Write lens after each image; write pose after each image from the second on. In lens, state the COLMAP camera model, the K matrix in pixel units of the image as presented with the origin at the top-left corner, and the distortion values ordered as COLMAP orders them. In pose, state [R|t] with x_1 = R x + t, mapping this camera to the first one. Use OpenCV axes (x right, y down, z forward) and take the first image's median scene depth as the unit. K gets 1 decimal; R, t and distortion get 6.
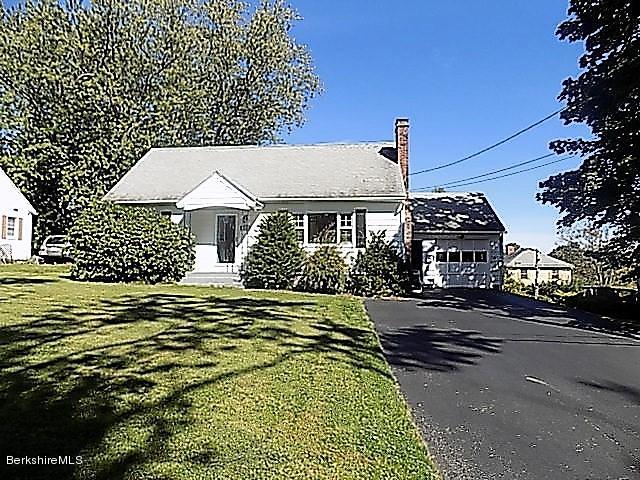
lens RADIAL K [[428.5, 0, 318.7], [0, 428.5, 237.4], [0, 0, 1]] dist [-0.085376, 0.087299]
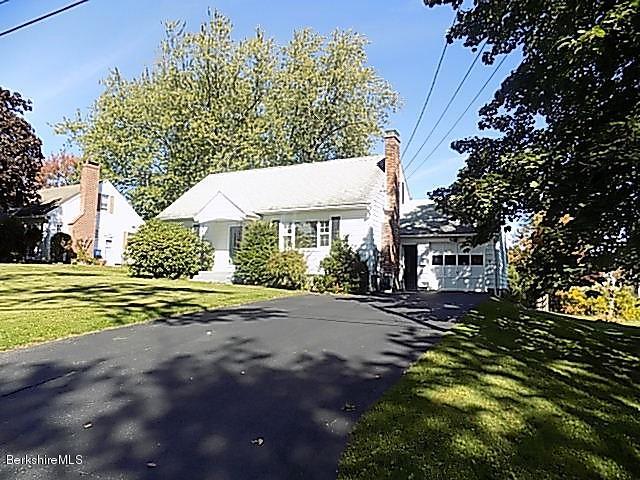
lens RADIAL K [[428.5, 0, 318.7], [0, 428.5, 237.4], [0, 0, 1]] dist [-0.085376, 0.087299]
pose [[0.933000, -0.022721, -0.359158, 0.408863], [0.012023, 0.999416, -0.031994, 0.021170], [0.359675, 0.025532, 0.932728, -0.052164]]
